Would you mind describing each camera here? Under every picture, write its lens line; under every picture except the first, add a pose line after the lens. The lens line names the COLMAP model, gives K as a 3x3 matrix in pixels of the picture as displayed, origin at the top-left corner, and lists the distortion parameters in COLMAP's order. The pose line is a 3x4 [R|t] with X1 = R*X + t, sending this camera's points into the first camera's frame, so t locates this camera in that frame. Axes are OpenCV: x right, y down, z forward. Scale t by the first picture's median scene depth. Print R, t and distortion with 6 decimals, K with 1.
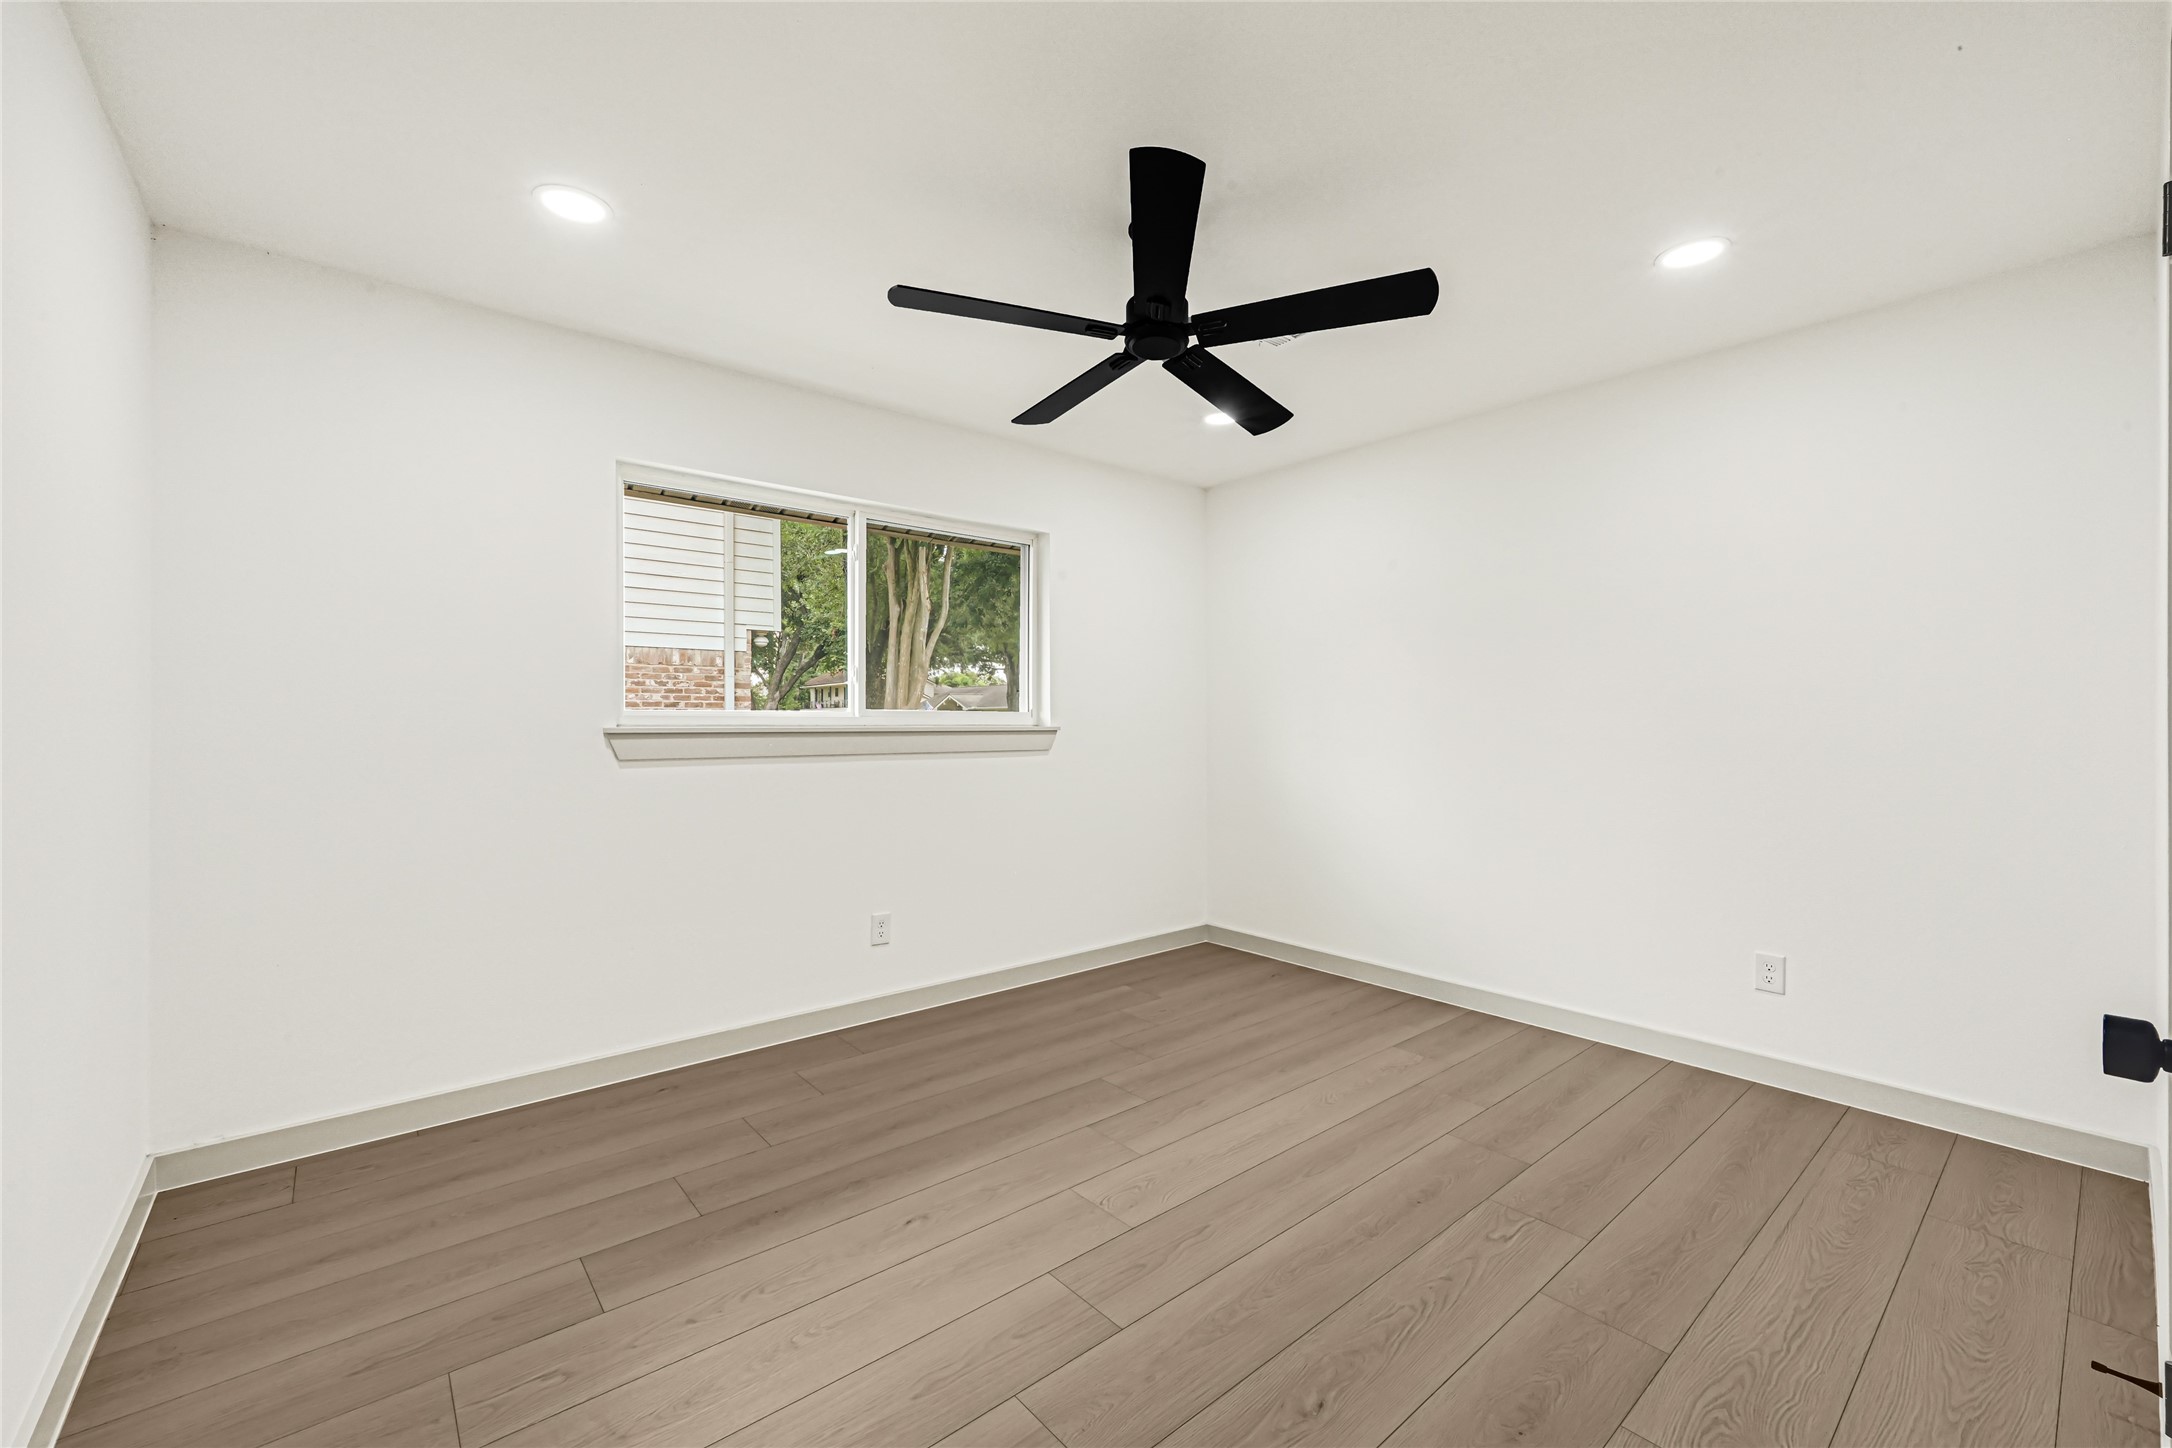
lens RADIAL K [[882.8, 0, 1080.1], [0, 882.8, 724.9], [0, 0, 1]] dist [-0.000947, -0.000046]
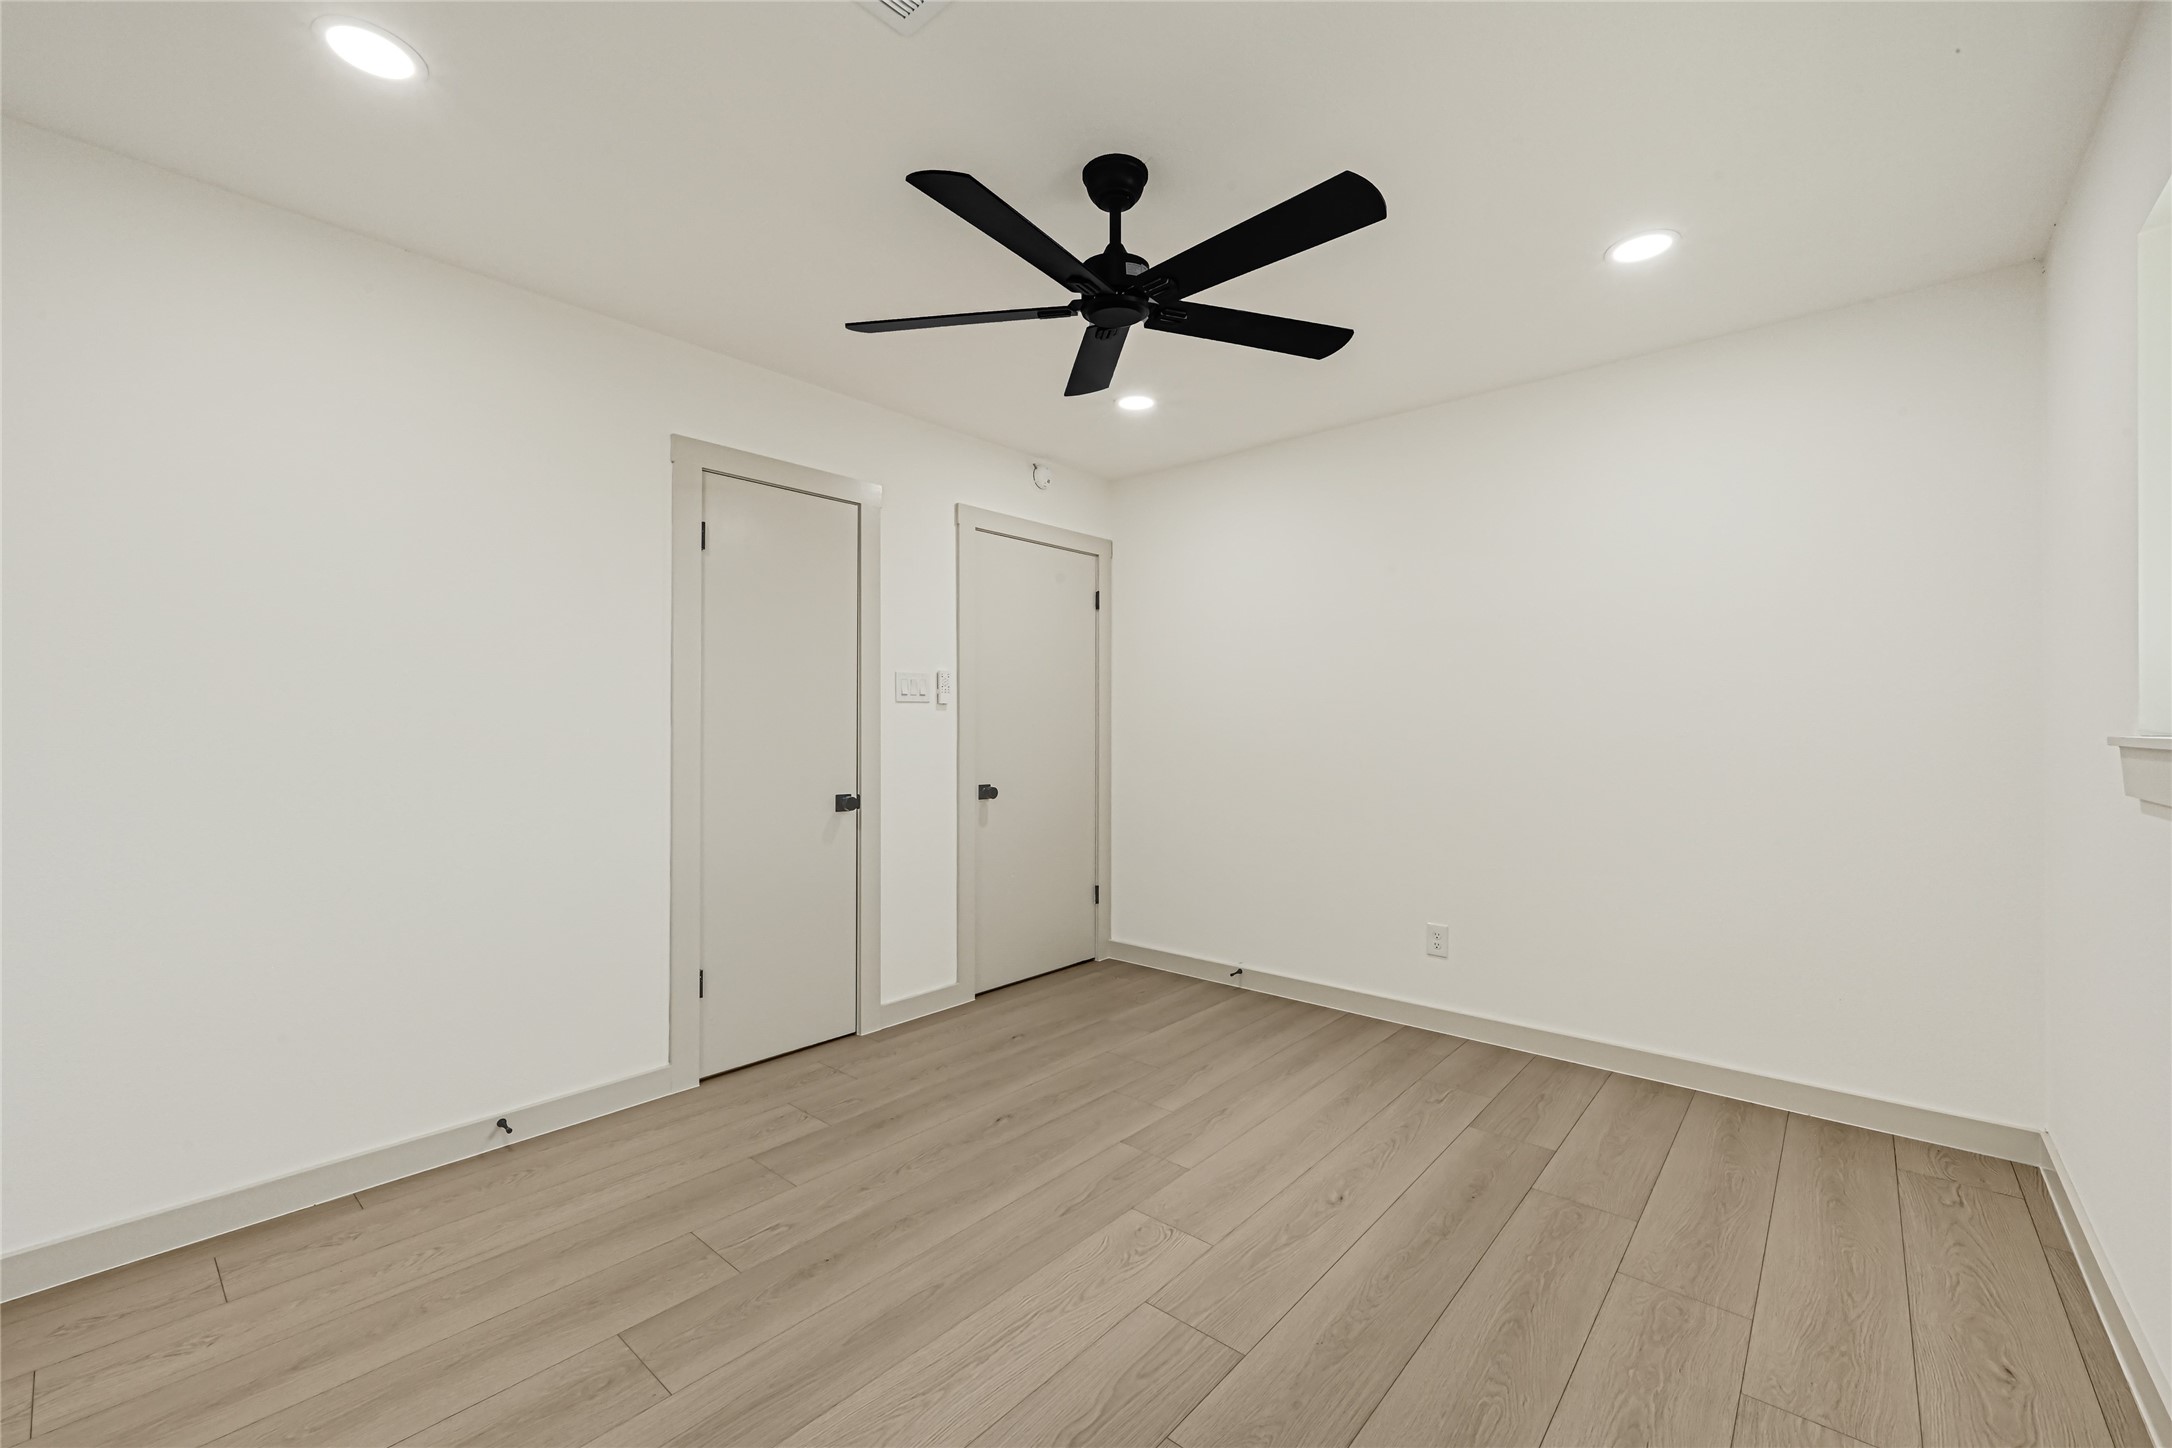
lens RADIAL K [[882.8, 0, 1080.1], [0, 882.8, 724.9], [0, 0, 1]] dist [-0.000947, -0.000046]
pose [[-0.987806, 0.000517, -0.155689, 0.277273], [0.000124, 0.999997, 0.002536, -0.006204], [0.155690, 0.002485, -0.987803, 1.984055]]
